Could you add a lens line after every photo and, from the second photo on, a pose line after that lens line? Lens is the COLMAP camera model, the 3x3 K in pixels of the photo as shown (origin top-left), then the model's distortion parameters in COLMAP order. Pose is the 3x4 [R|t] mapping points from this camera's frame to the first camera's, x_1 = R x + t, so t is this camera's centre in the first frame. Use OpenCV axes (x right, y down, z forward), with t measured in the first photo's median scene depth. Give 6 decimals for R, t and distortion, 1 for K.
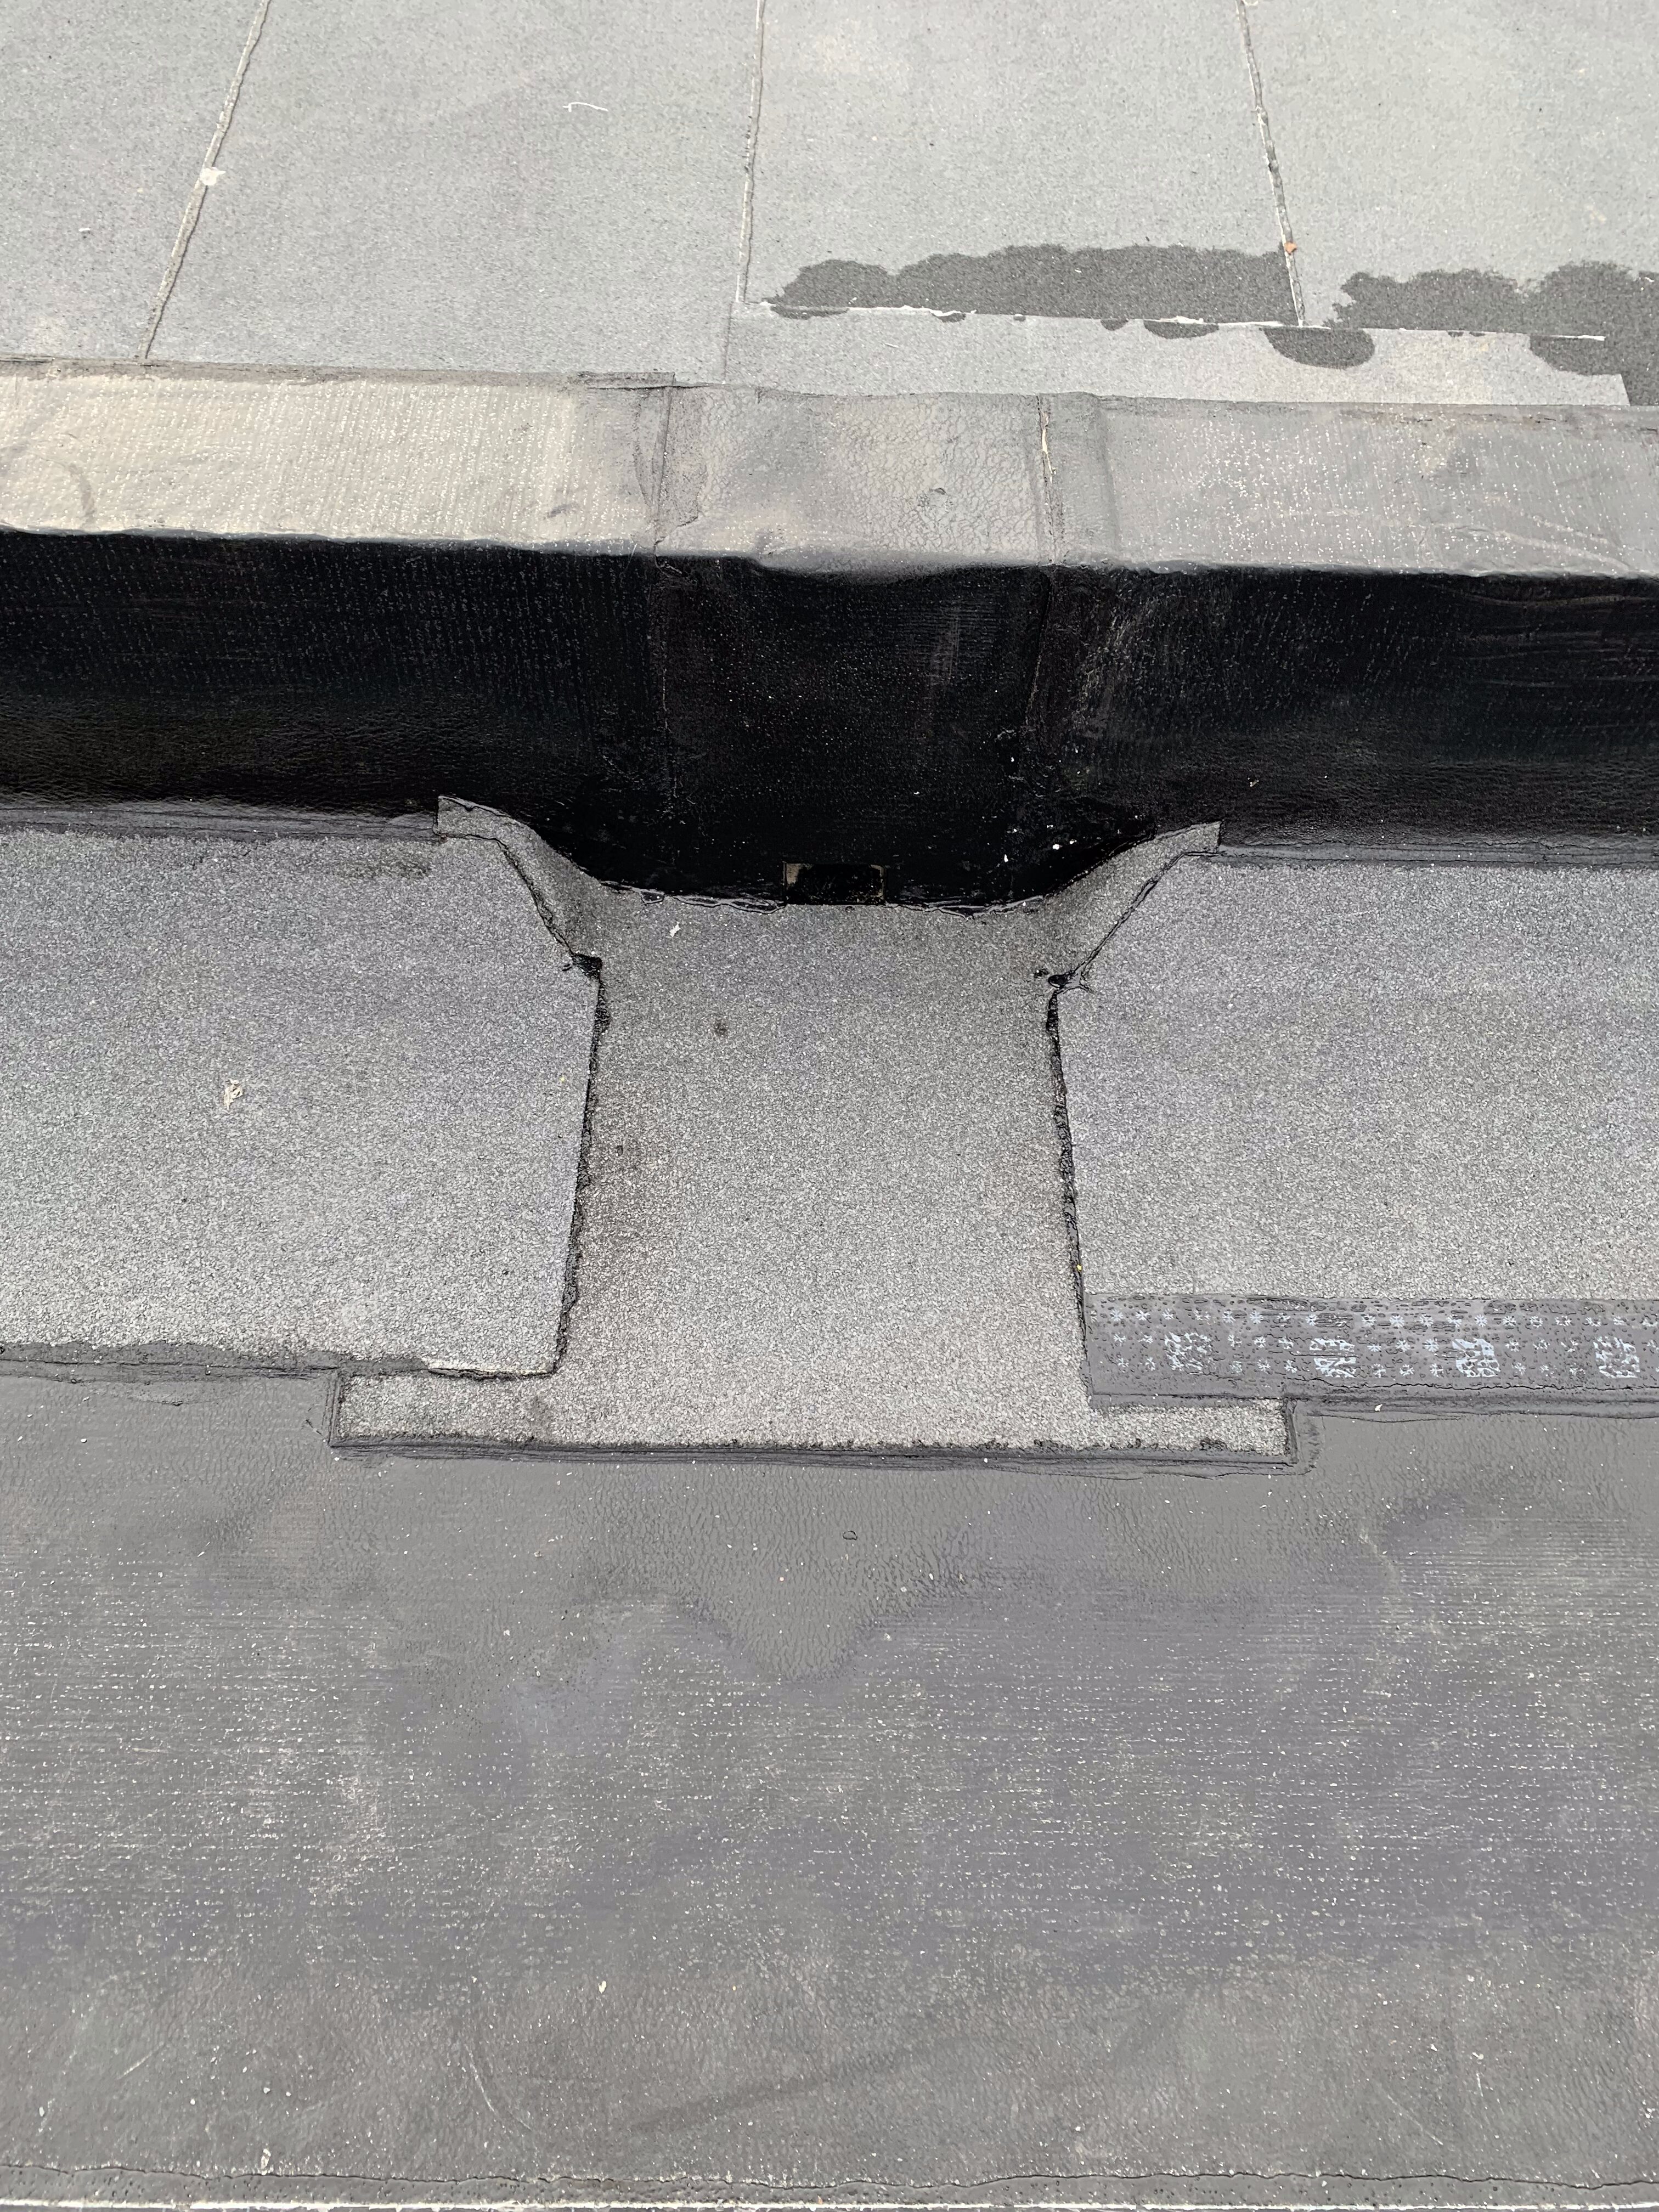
lens RADIAL K [[1716.7, 0, 829.5], [0, 1716.7, 1106.0], [0, 0, 1]] dist [0.074278, 0.004964]
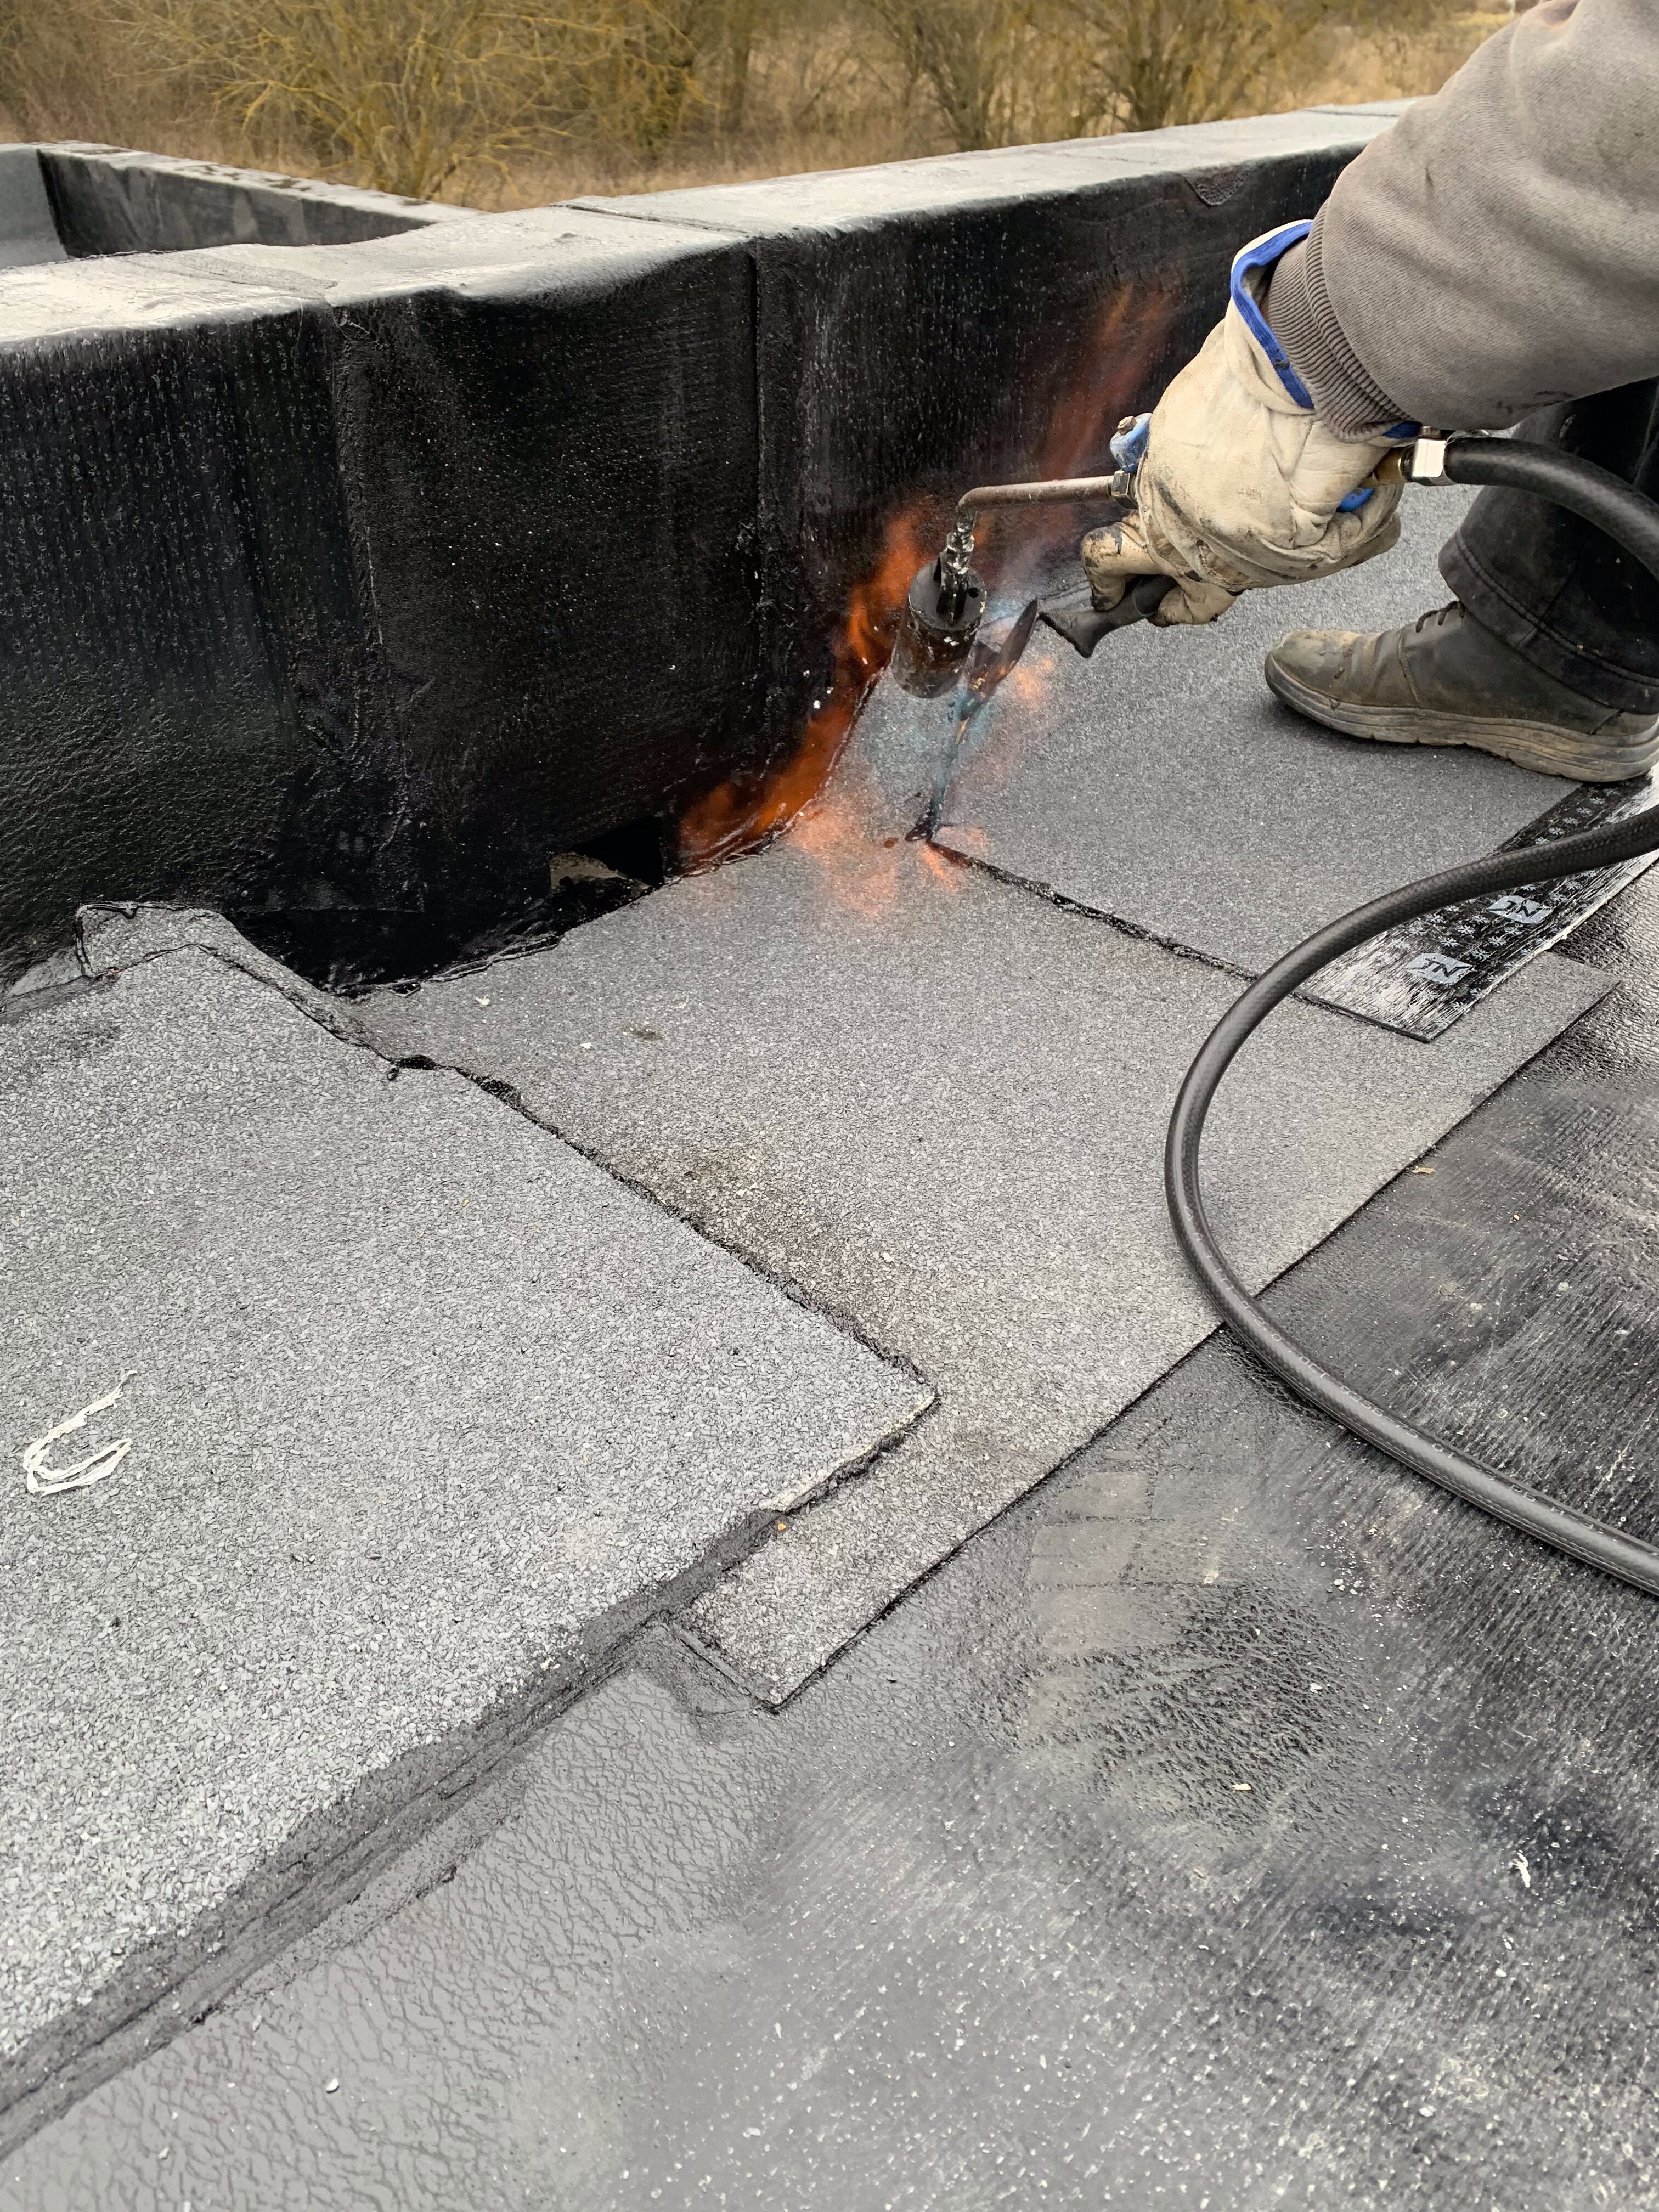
lens RADIAL K [[1731.9, 0, 829.5], [0, 1731.9, 1106.0], [0, 0, 1]] dist [0.010032, -0.005321]
pose [[0.685324, -0.425548, 0.590965, -0.448628], [0.627632, 0.756708, -0.182948, 0.152575], [-0.369335, 0.496287, 0.785679, 0.479772]]
